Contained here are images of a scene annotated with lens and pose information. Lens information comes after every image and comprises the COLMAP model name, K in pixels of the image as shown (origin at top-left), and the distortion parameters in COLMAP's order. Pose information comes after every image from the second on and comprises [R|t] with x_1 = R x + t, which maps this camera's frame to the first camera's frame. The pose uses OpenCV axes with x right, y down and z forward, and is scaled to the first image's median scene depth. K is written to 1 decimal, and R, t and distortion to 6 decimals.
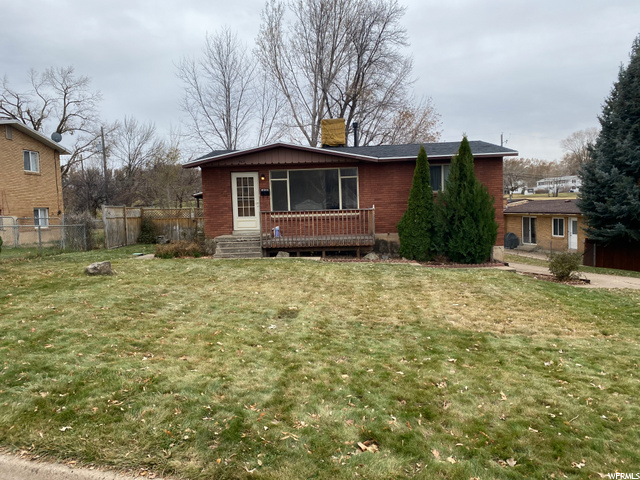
lens RADIAL K [[485.1, 0, 320.0], [0, 485.1, 240.0], [0, 0, 1]] dist [-0.000382, -0.000291]
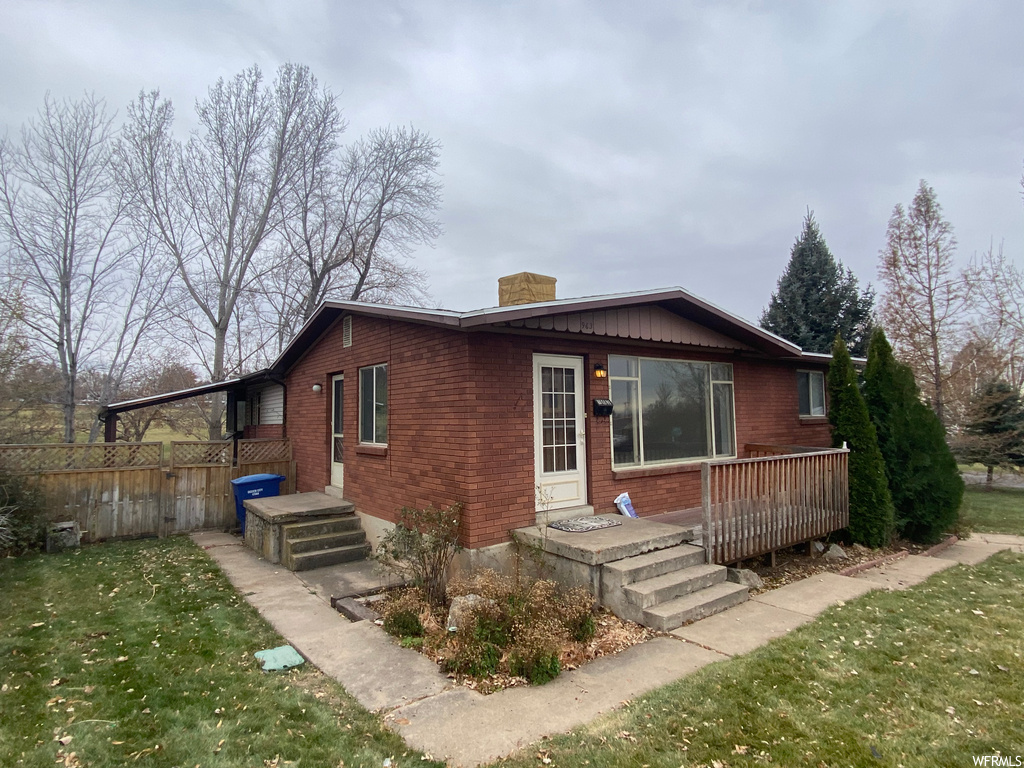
lens RADIAL K [[556.9, 0, 512.0], [0, 556.9, 384.0], [0, 0, 1]] dist [-0.001354, -0.000297]
pose [[0.792940, 0.054493, 0.606859, -0.447167], [0.035510, 0.990167, -0.135310, -0.058373], [-0.608265, 0.128842, 0.783207, 0.677945]]
